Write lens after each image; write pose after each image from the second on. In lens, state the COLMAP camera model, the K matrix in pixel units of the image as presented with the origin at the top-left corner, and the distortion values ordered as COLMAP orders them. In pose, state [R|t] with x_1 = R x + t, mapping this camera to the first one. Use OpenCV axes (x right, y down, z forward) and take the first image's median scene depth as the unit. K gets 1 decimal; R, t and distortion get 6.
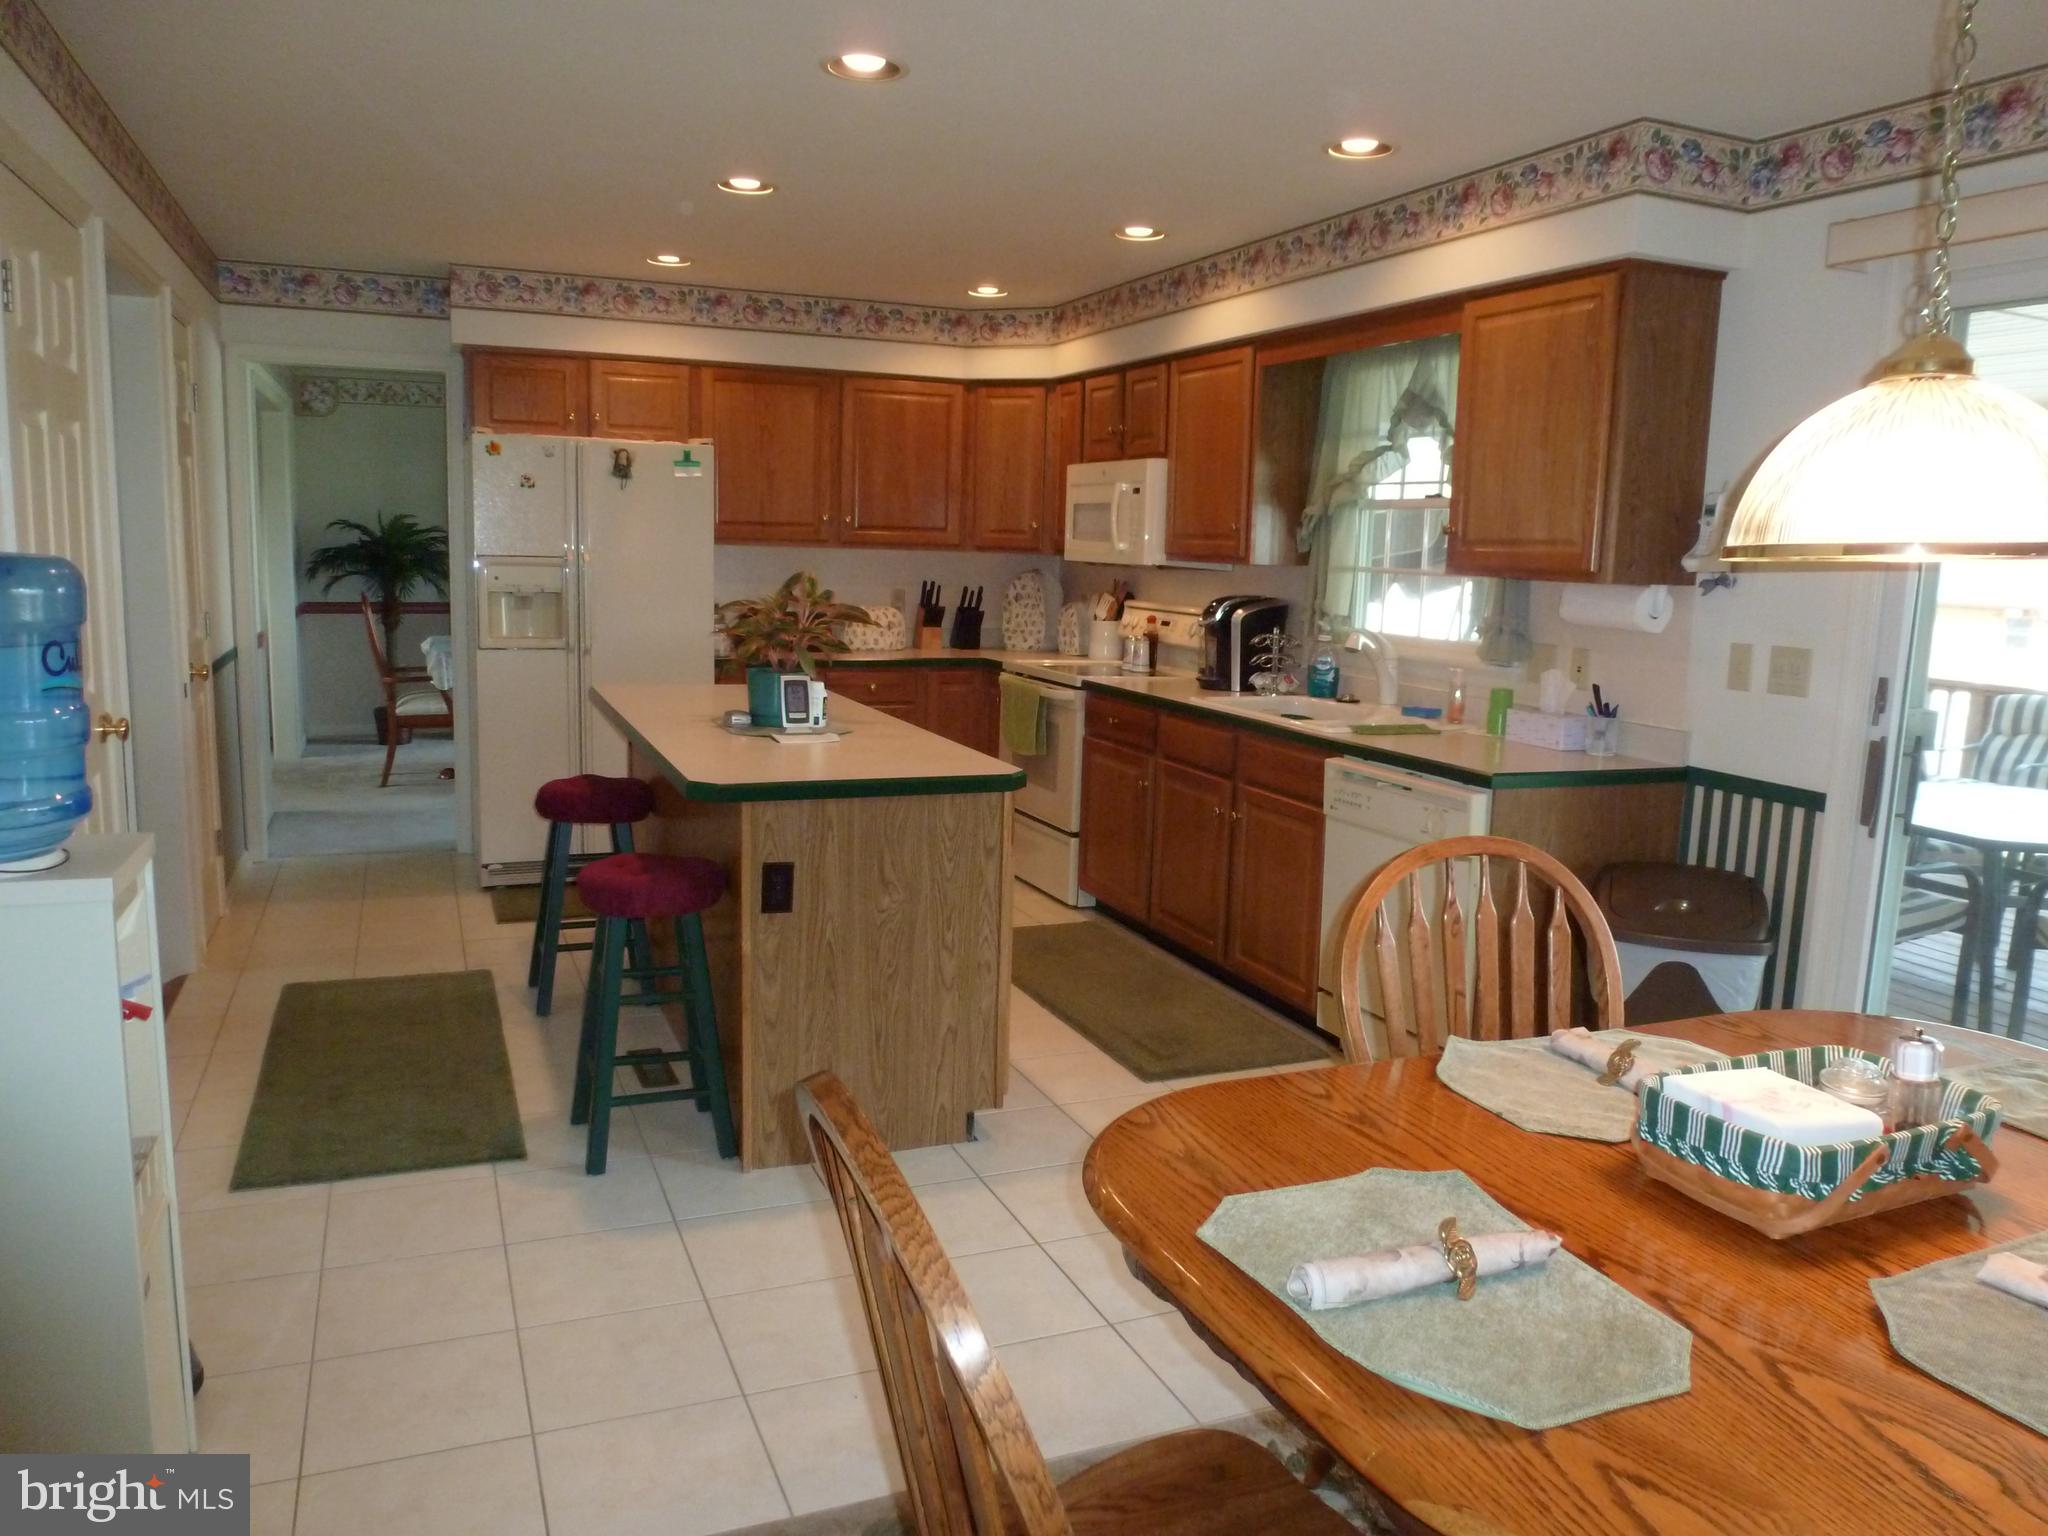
lens RADIAL K [[1461.5, 0, 1024.0], [0, 1461.5, 768.0], [0, 0, 1]] dist [-0.045449, 0.005220]
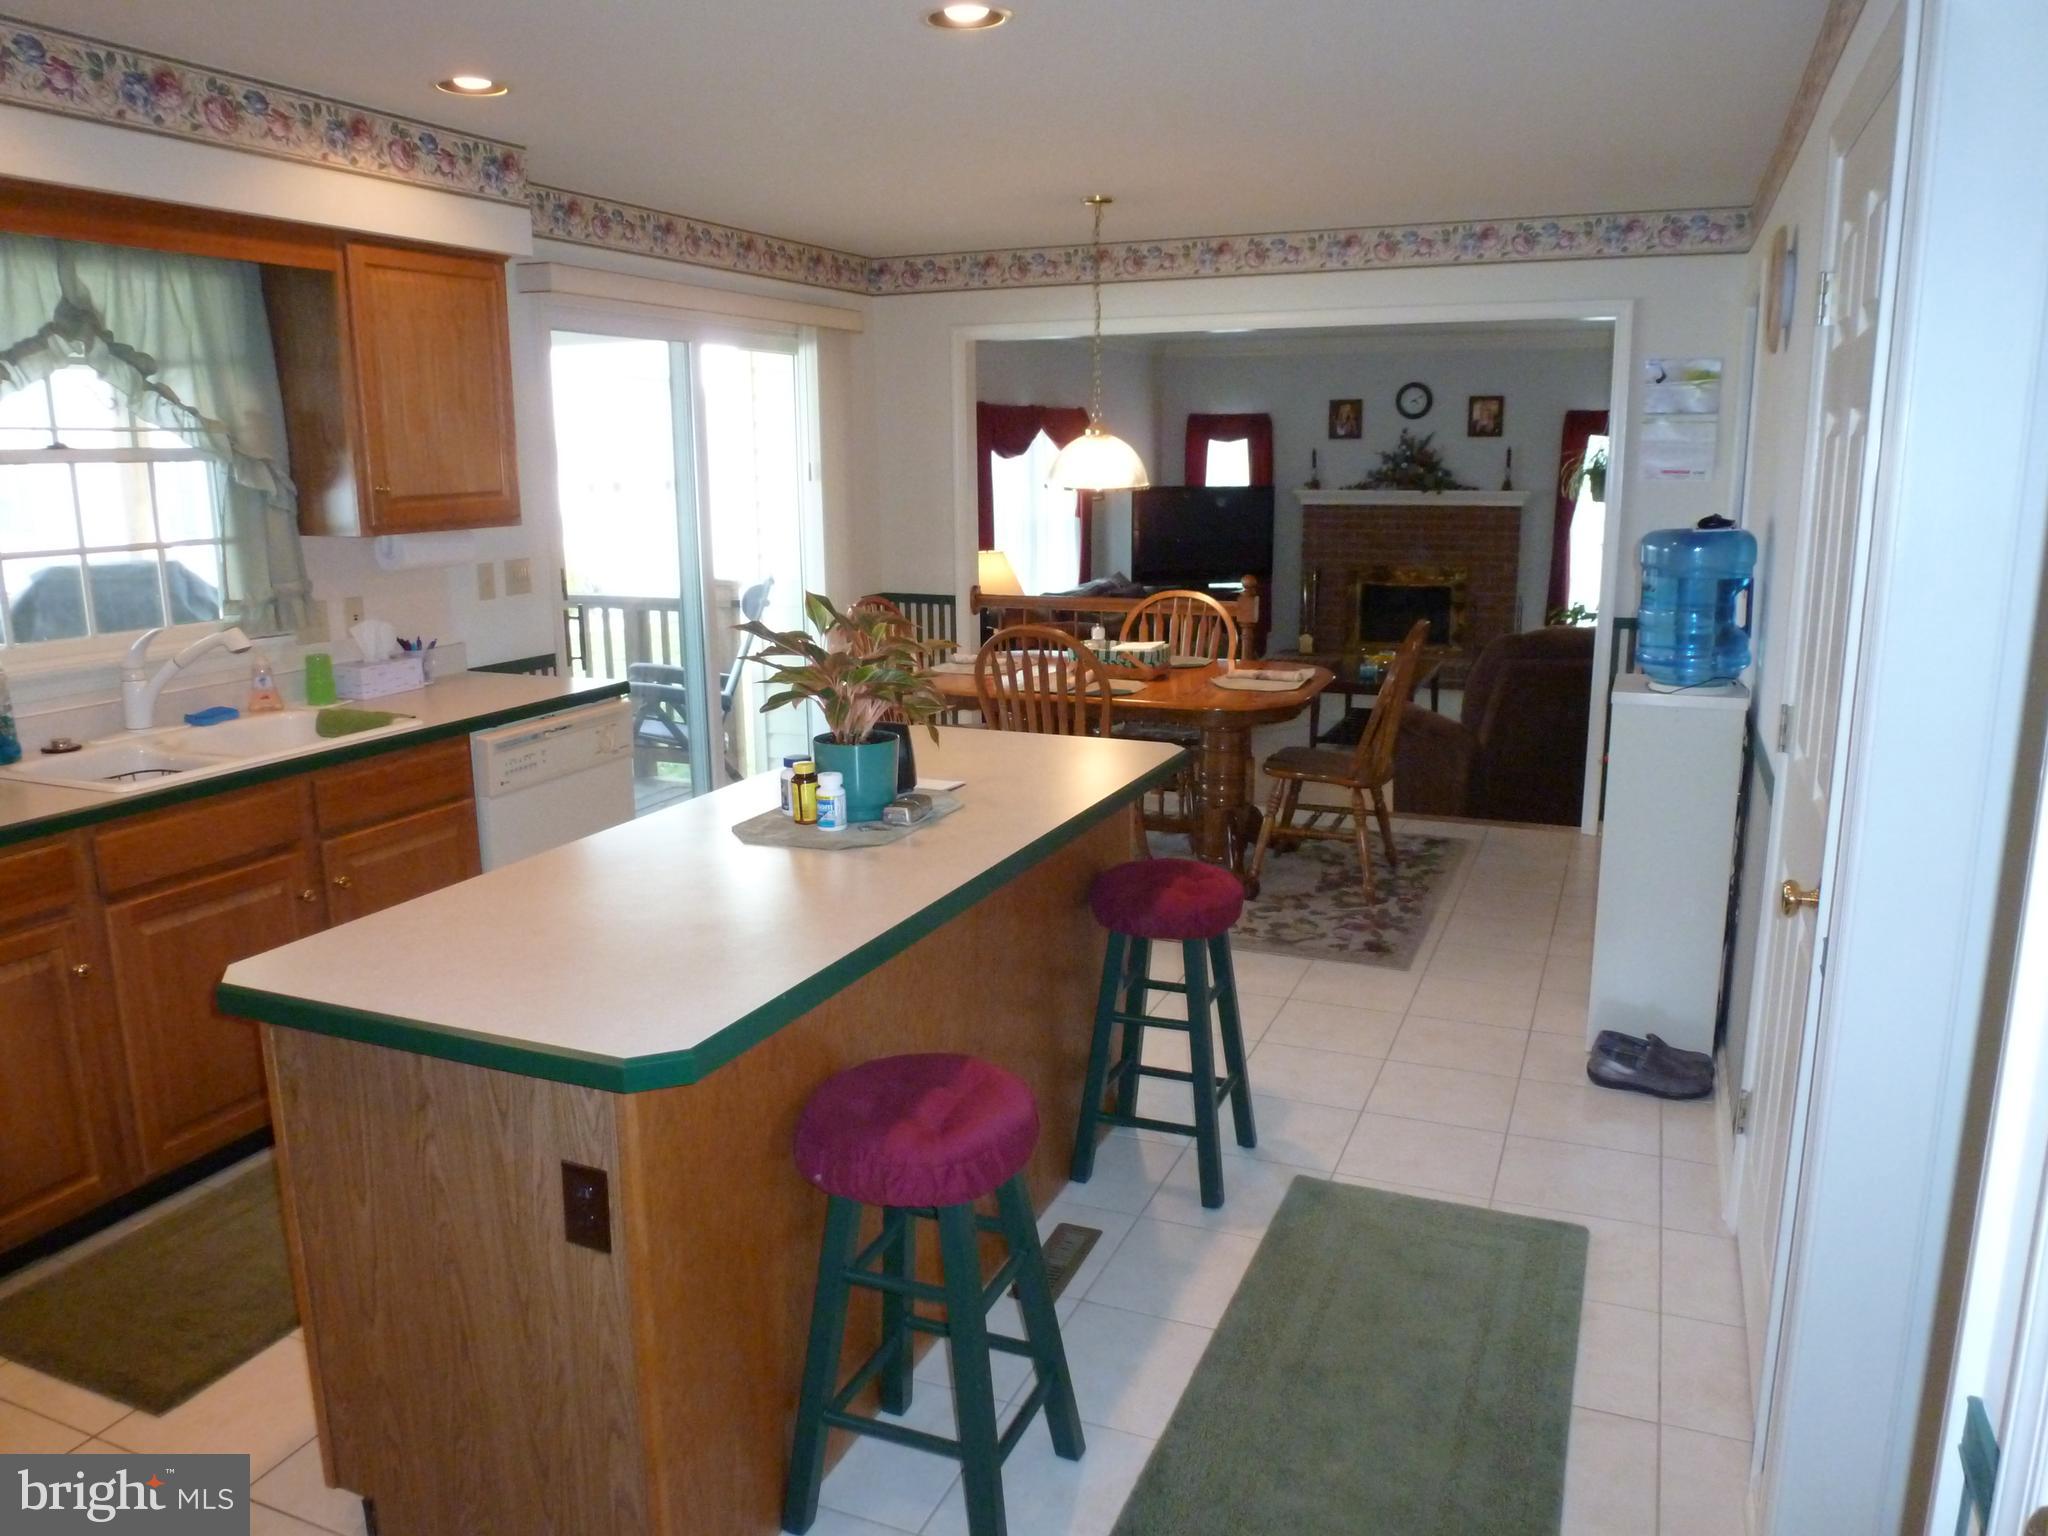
lens RADIAL K [[1461.5, 0, 1024.0], [0, 1461.5, 768.0], [0, 0, 1]] dist [-0.045449, 0.005220]
pose [[-0.690815, -0.174009, 0.701780, -0.744422], [0.099755, 0.938388, 0.330873, -0.282880], [-0.716117, 0.298578, -0.630894, 1.455984]]
